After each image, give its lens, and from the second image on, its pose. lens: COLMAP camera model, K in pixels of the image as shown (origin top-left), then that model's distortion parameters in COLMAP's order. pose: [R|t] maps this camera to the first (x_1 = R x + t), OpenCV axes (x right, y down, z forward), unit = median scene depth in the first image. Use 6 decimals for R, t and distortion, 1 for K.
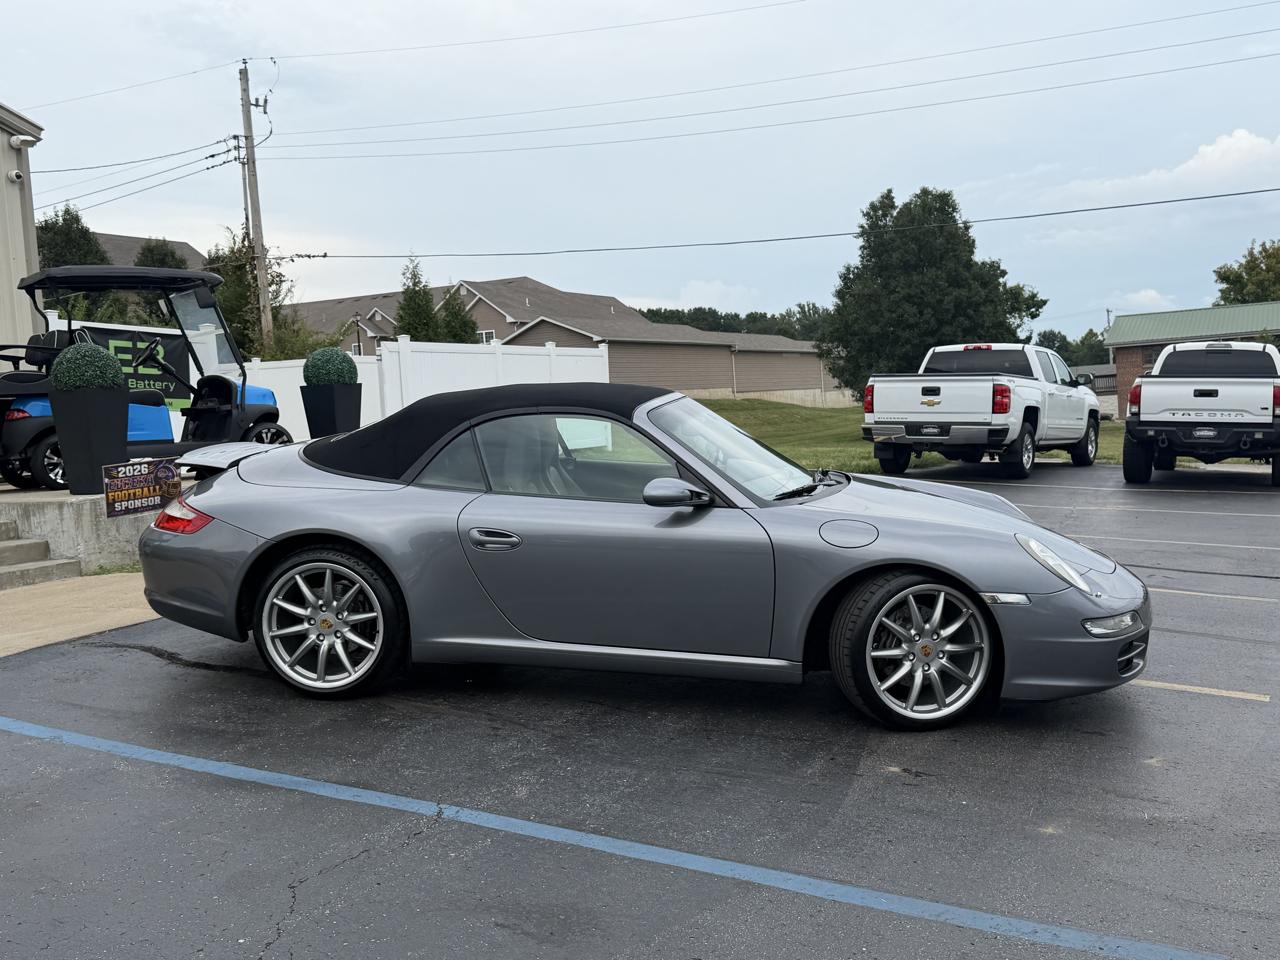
lens RADIAL K [[1294.9, 0, 640.0], [0, 1294.9, 480.0], [0, 0, 1]] dist [0.243655, -0.635824]
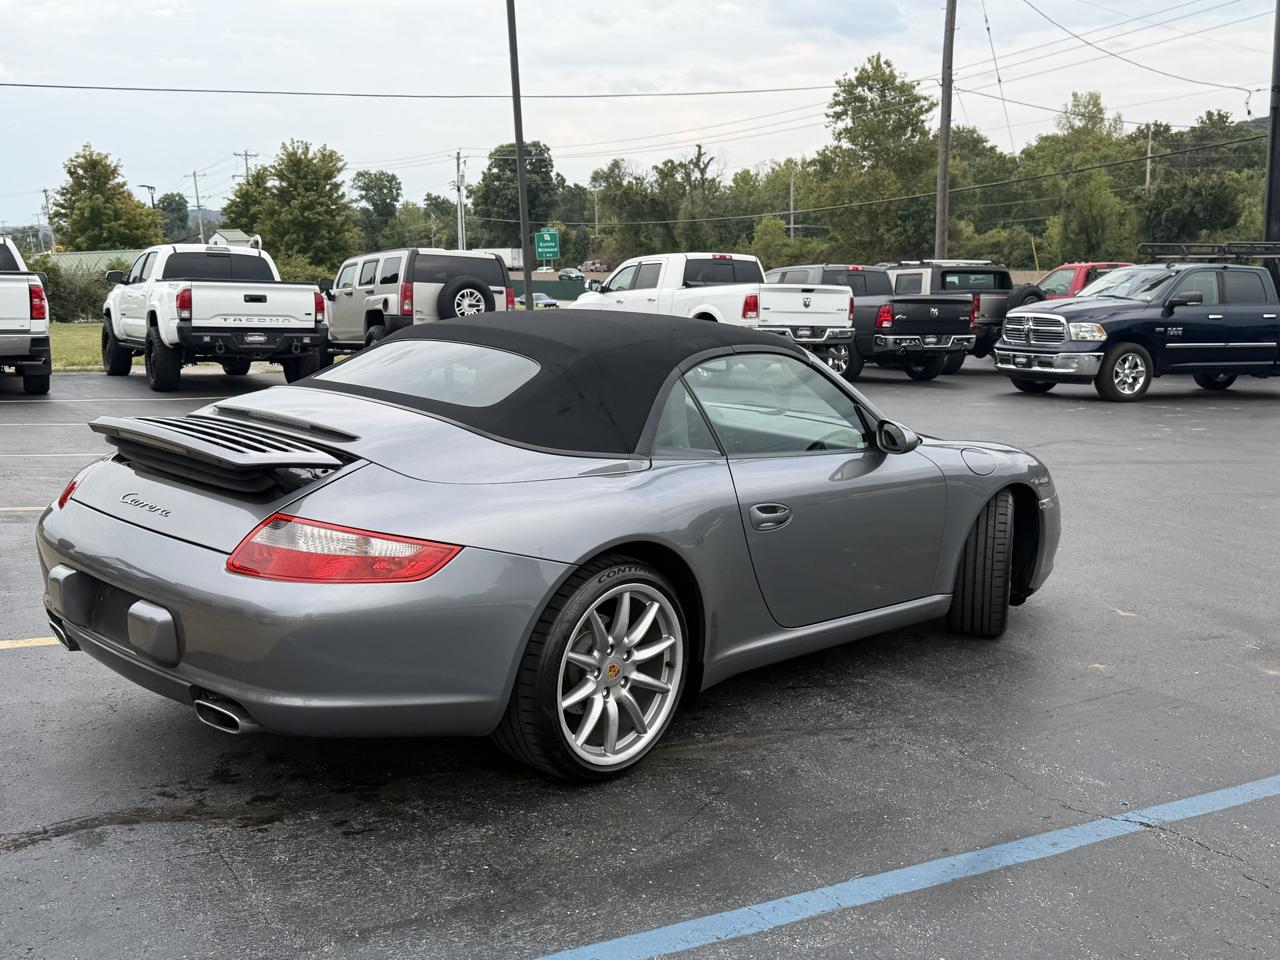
lens RADIAL K [[1294.9, 0, 640.0], [0, 1294.9, 480.0], [0, 0, 1]] dist [0.243655, -0.635824]
pose [[0.533364, -0.113917, 0.838180, -0.319964], [0.045848, 0.993327, 0.105828, -0.024849], [-0.844642, -0.018016, 0.535028, 0.251281]]
